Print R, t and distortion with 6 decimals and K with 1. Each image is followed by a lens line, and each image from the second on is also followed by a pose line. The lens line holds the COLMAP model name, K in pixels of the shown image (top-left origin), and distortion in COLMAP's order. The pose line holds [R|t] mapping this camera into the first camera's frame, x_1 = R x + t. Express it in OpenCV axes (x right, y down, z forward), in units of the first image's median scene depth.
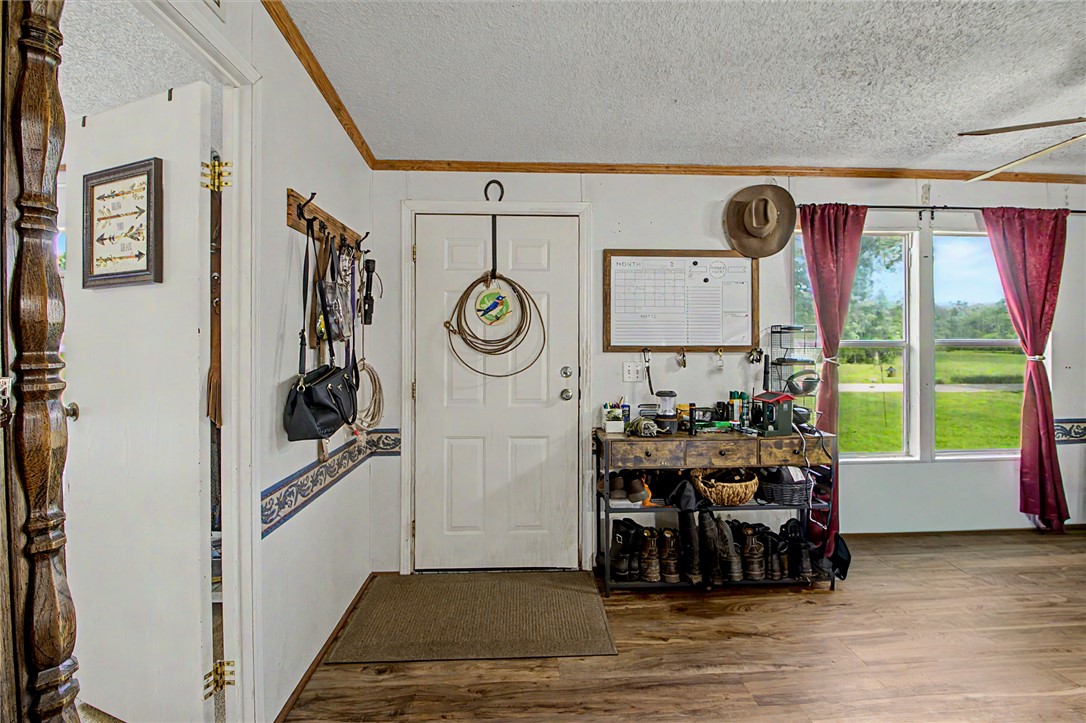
lens RADIAL K [[505.8, 0, 543.4], [0, 505.8, 337.3], [0, 0, 1]] dist [-0.002241, -0.012528]
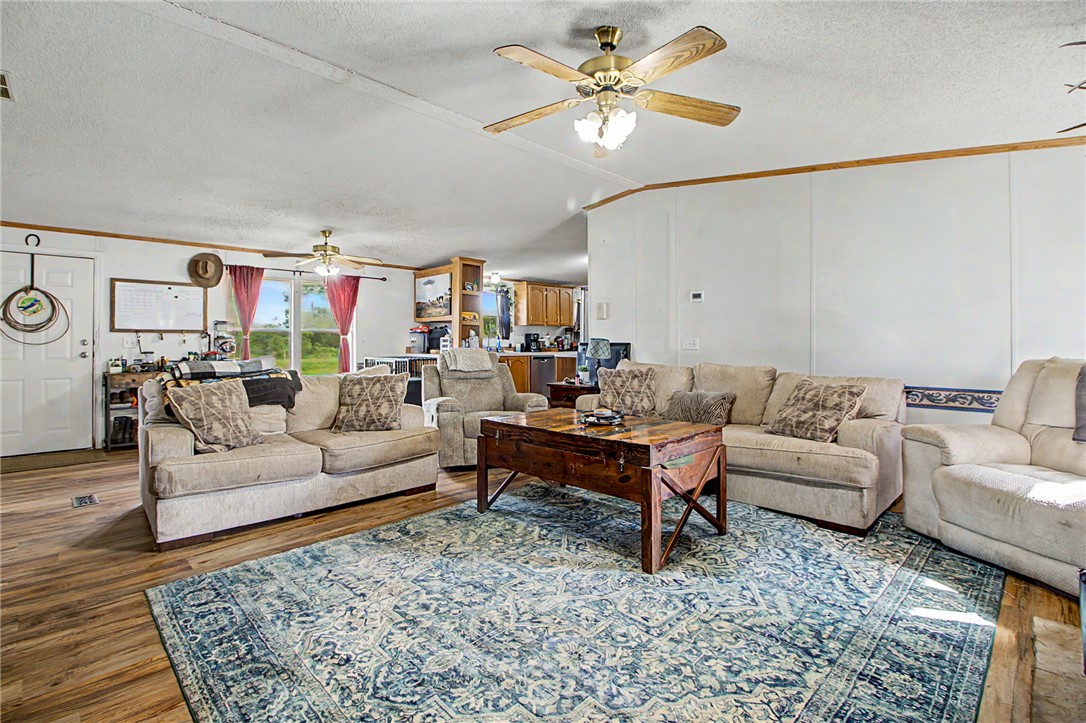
lens RADIAL K [[505.8, 0, 543.4], [0, 505.8, 337.3], [0, 0, 1]] dist [-0.002241, -0.012528]
pose [[0.736117, 0.005350, 0.676834, 0.042915], [-0.003374, 0.999985, -0.004235, 0.051861], [-0.676846, 0.000834, 0.736124, -1.493897]]
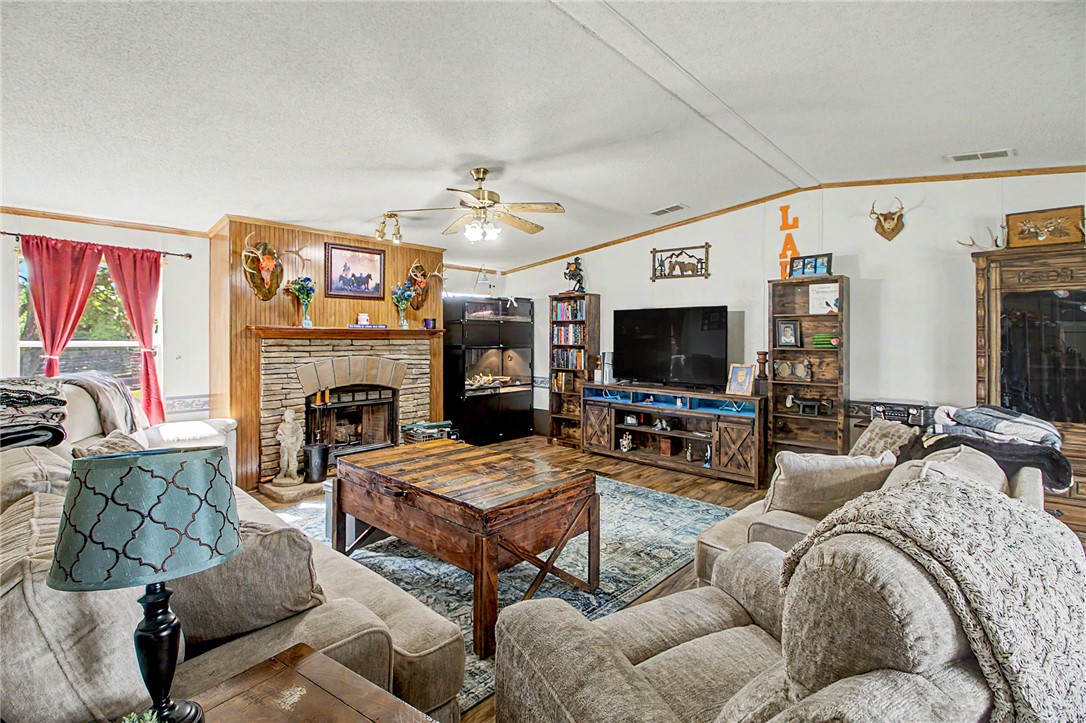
lens RADIAL K [[505.8, 0, 543.4], [0, 505.8, 337.3], [0, 0, 1]] dist [-0.002241, -0.012528]
pose [[-0.709897, -0.002728, -0.704300, 1.487457], [-0.000984, 0.999995, -0.002882, -0.014997], [0.704305, -0.001352, -0.709897, 0.094455]]
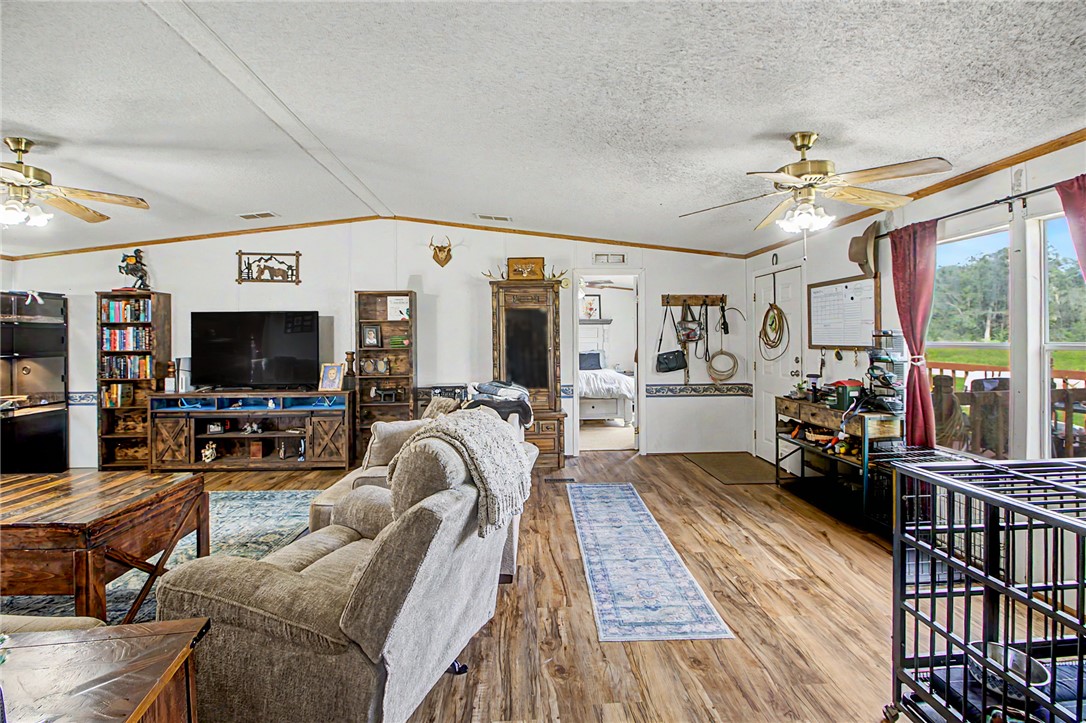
lens RADIAL K [[505.8, 0, 543.4], [0, 505.8, 337.3], [0, 0, 1]] dist [-0.002241, -0.012528]
pose [[0.004452, -0.001702, -0.999989, 1.733616], [0.013159, 0.999912, -0.001643, -0.015678], [0.999904, -0.013151, 0.004474, 0.149774]]
